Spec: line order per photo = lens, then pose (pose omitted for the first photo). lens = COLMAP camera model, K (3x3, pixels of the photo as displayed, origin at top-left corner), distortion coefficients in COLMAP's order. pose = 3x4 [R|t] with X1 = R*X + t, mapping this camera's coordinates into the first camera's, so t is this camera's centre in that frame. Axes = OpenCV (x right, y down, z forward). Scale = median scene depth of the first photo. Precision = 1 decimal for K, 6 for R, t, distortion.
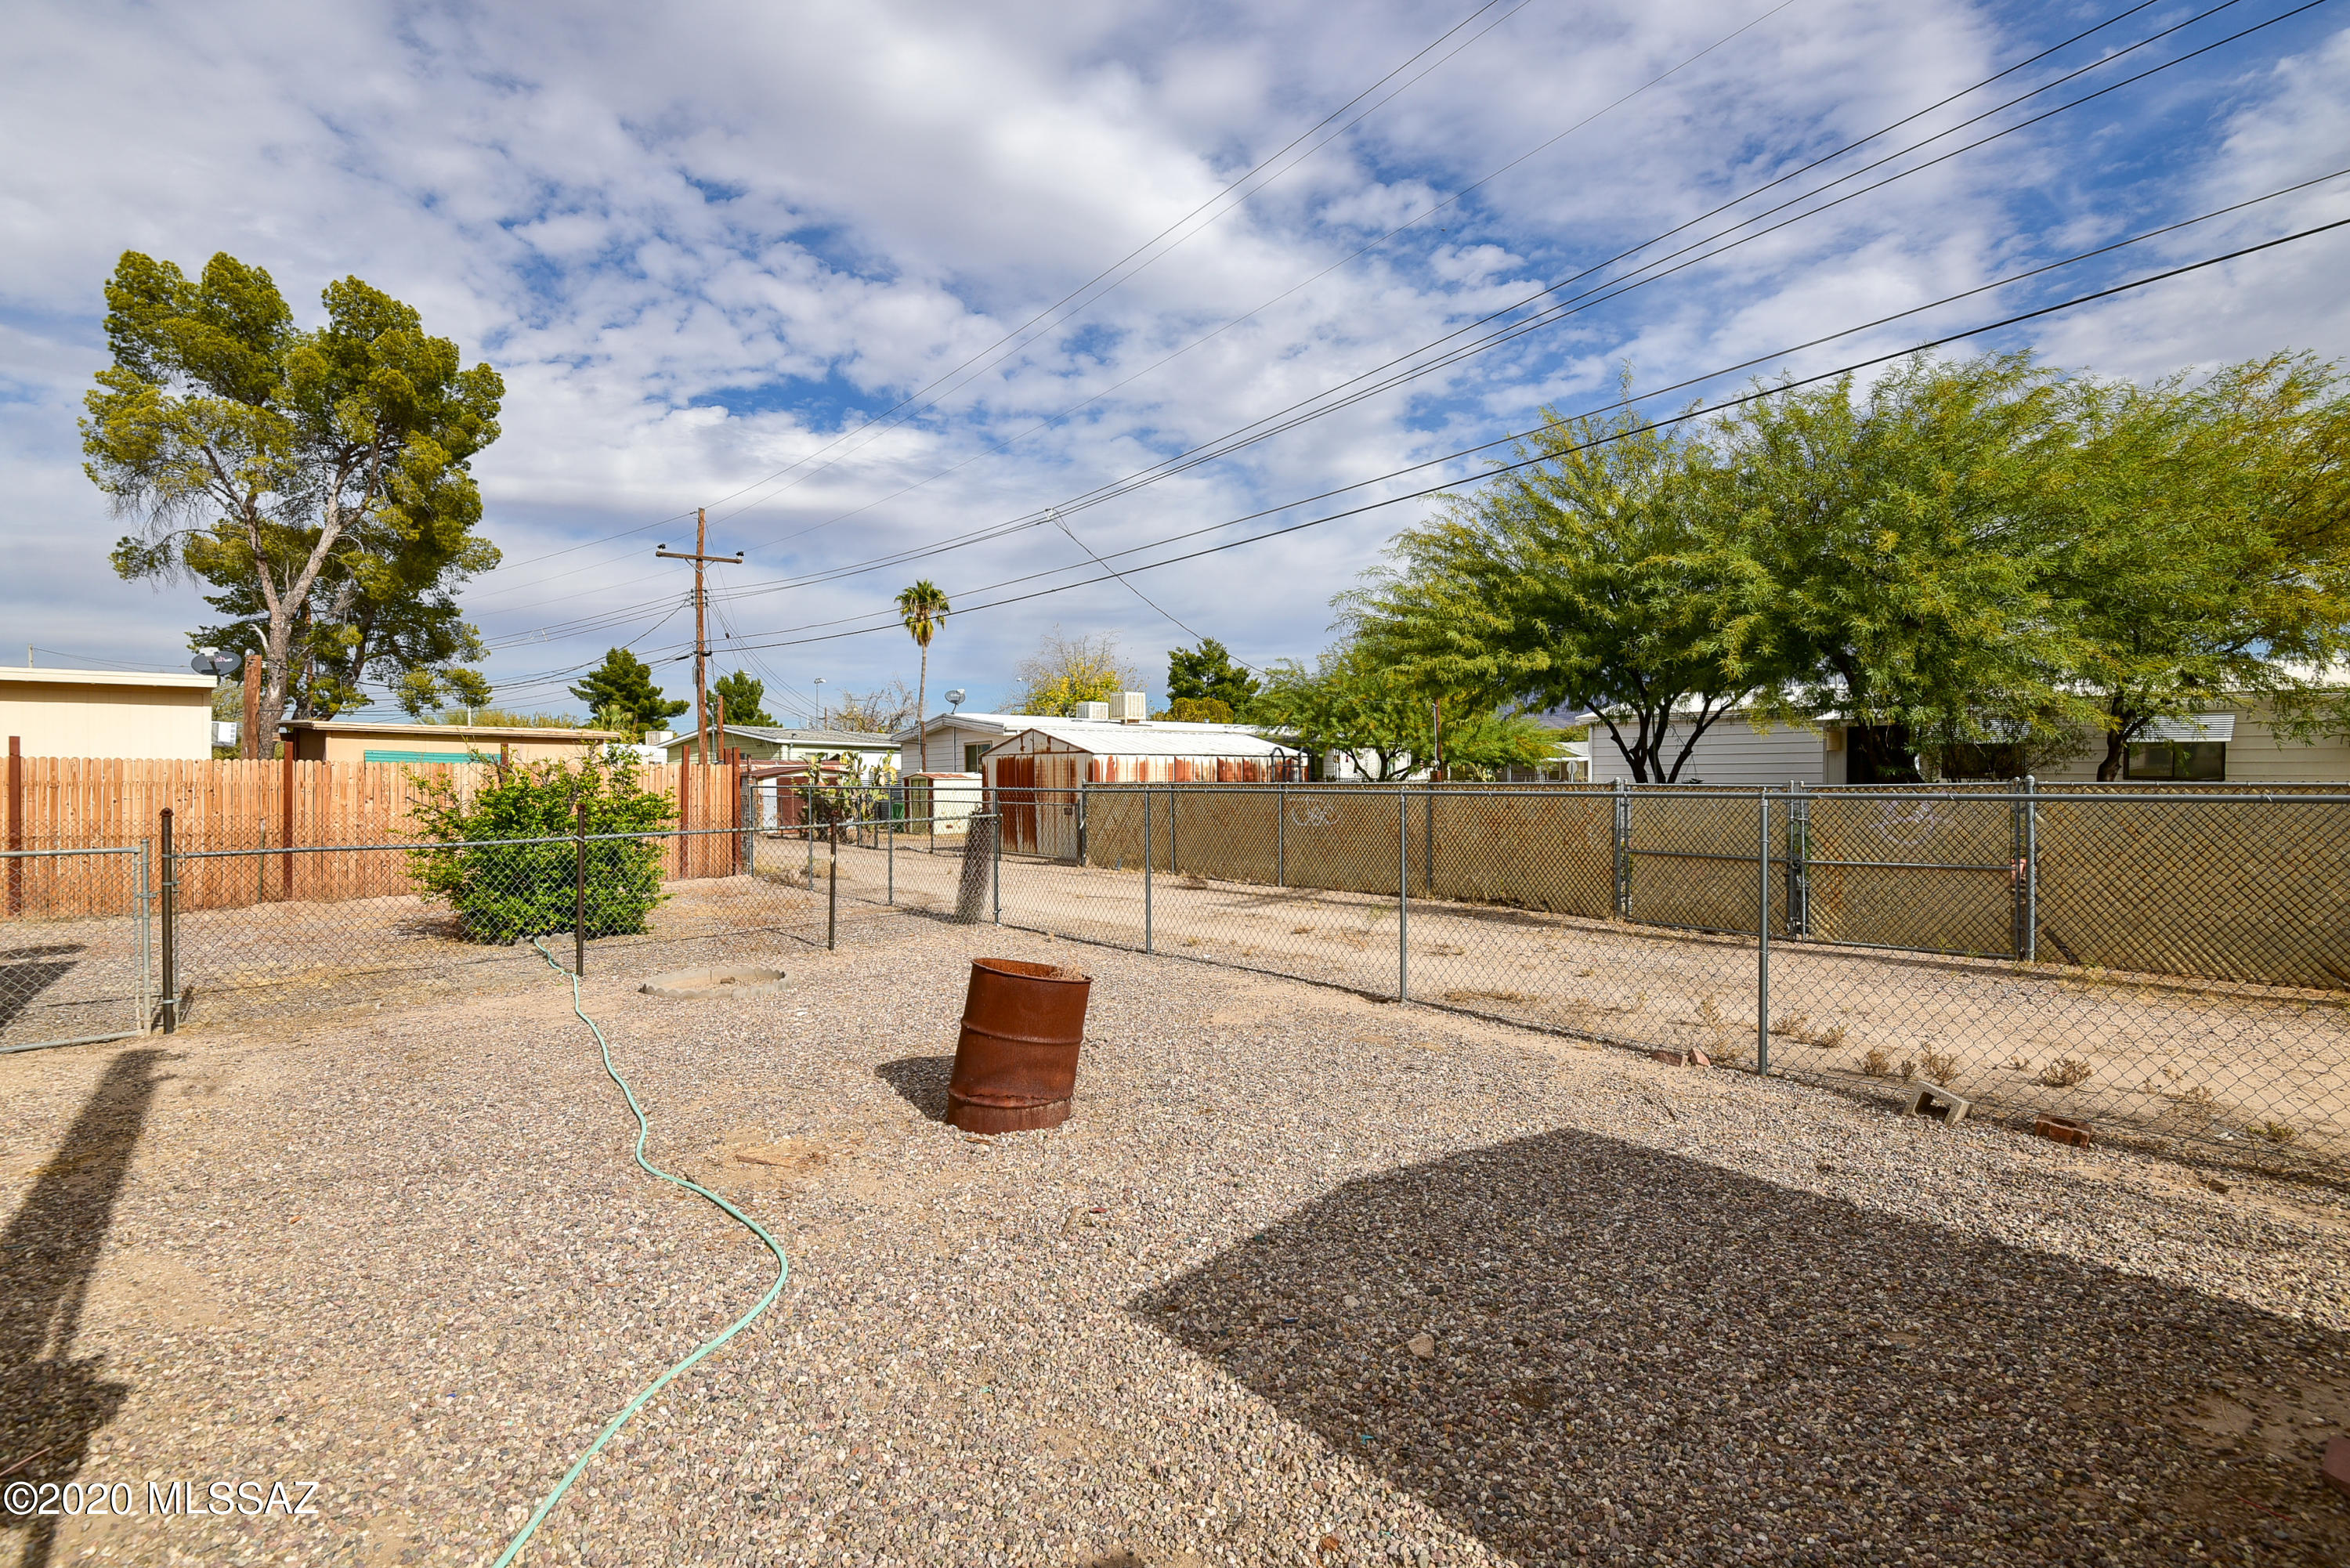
lens RADIAL K [[1094.6, 0, 1182.2], [0, 1094.6, 780.6], [0, 0, 1]] dist [-0.001642, -0.011215]
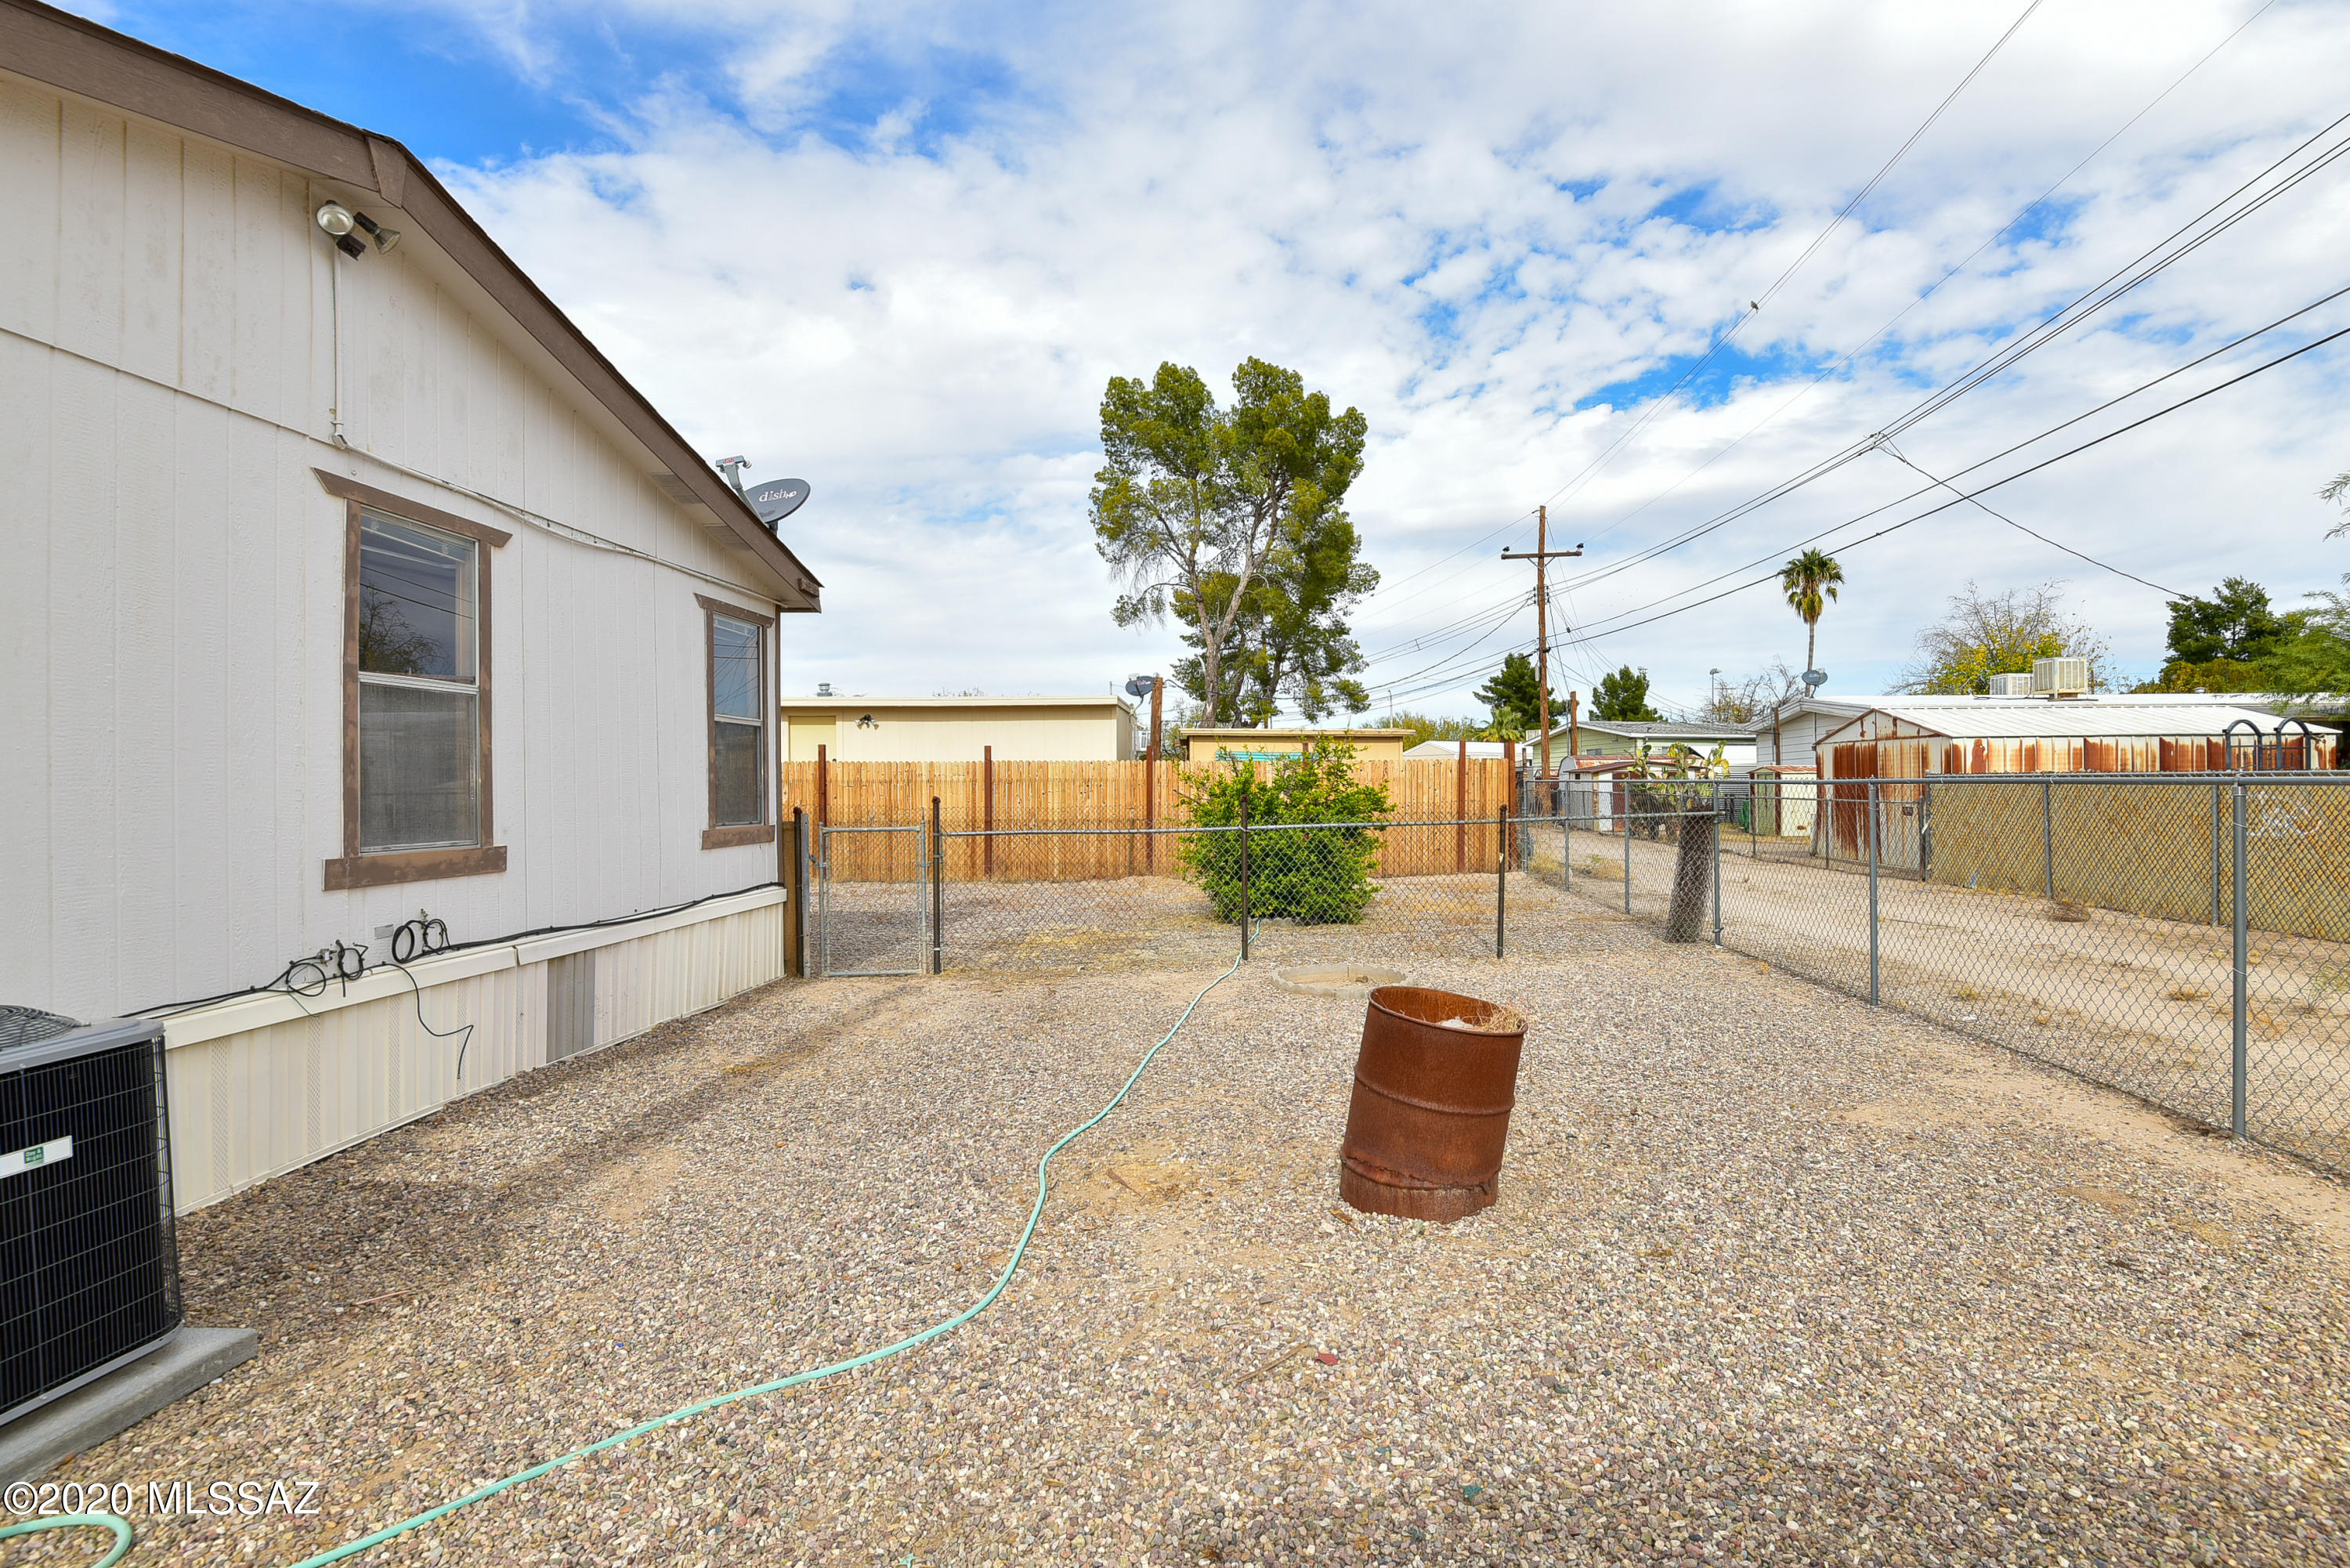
lens RADIAL K [[1125.4, 0, 1281.6], [0, 1125.4, 786.2], [0, 0, 1]] dist [-0.005571, -0.010916]
pose [[0.763712, -0.001301, -0.645556, 0.059987], [0.006447, 0.999963, 0.005612, 0.002332], [0.645525, -0.008448, 0.763693, 0.068167]]
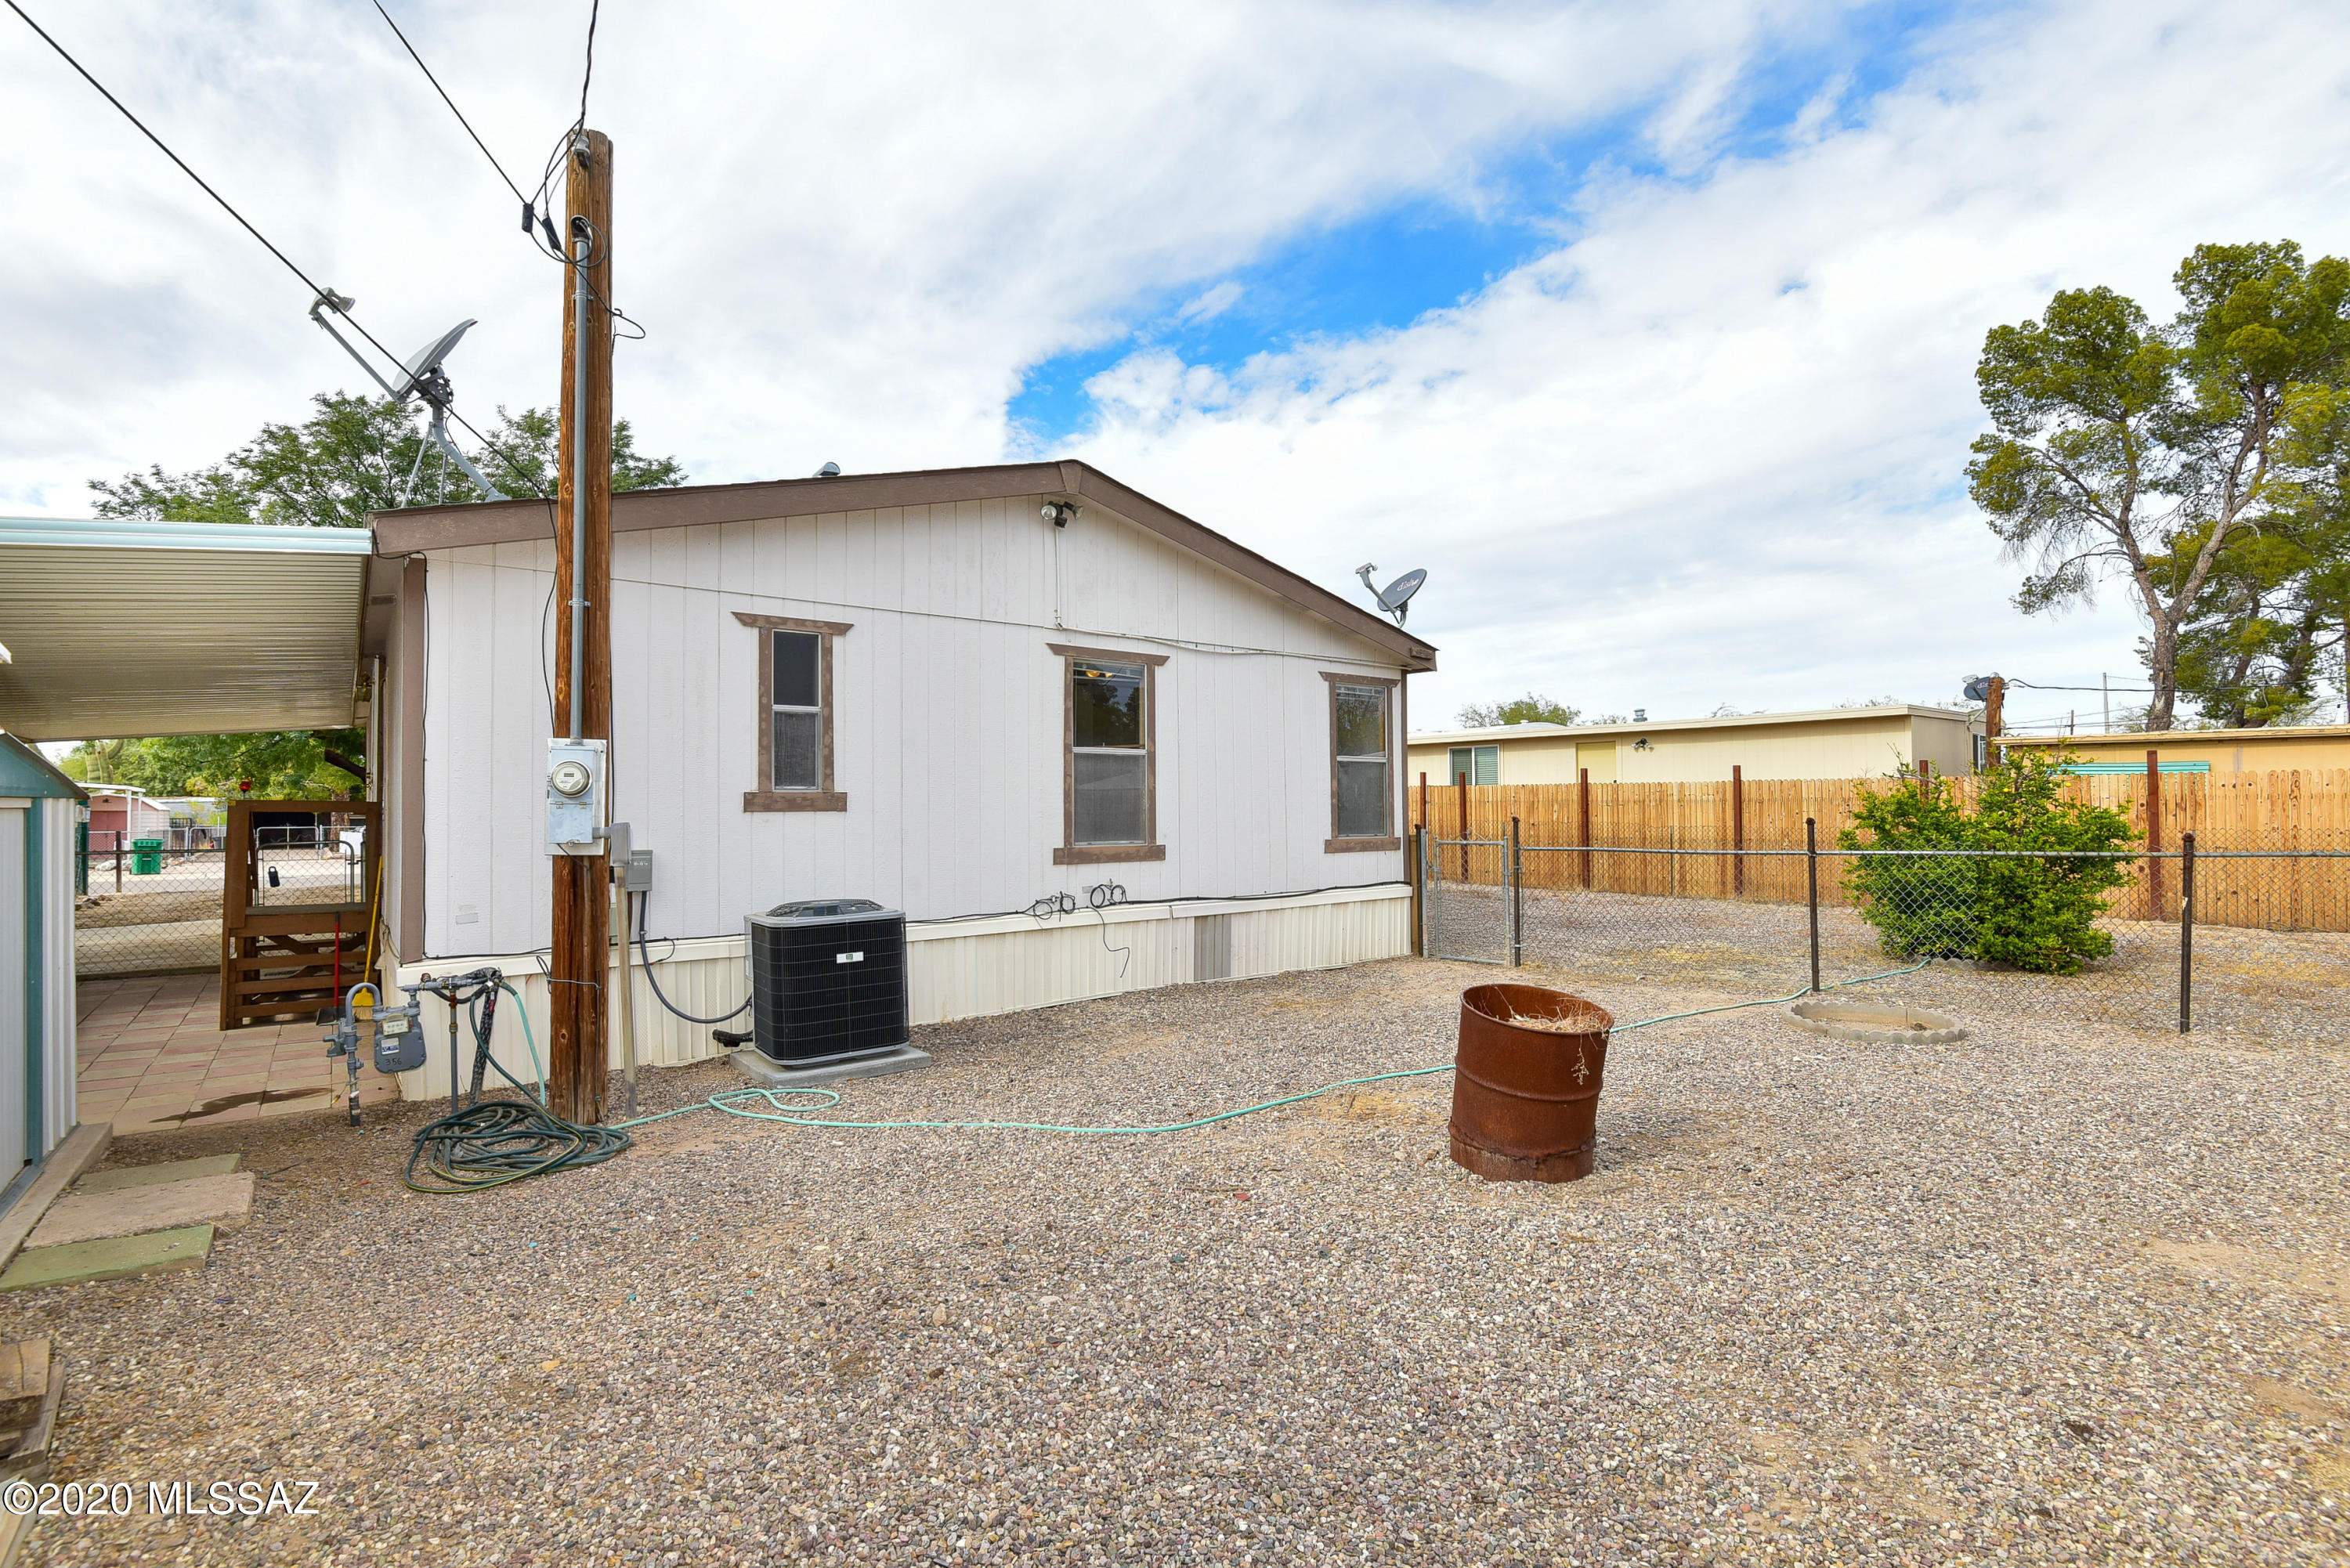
lens RADIAL K [[1090.6, 0, 1175.0], [0, 1090.6, 794.5], [0, 0, 1]] dist [-0.003259, -0.011694]
pose [[-0.030763, -0.009371, -0.999483, 0.156158], [0.009232, 0.999911, -0.009659, 0.001375], [0.999484, -0.009524, -0.030674, 0.151365]]
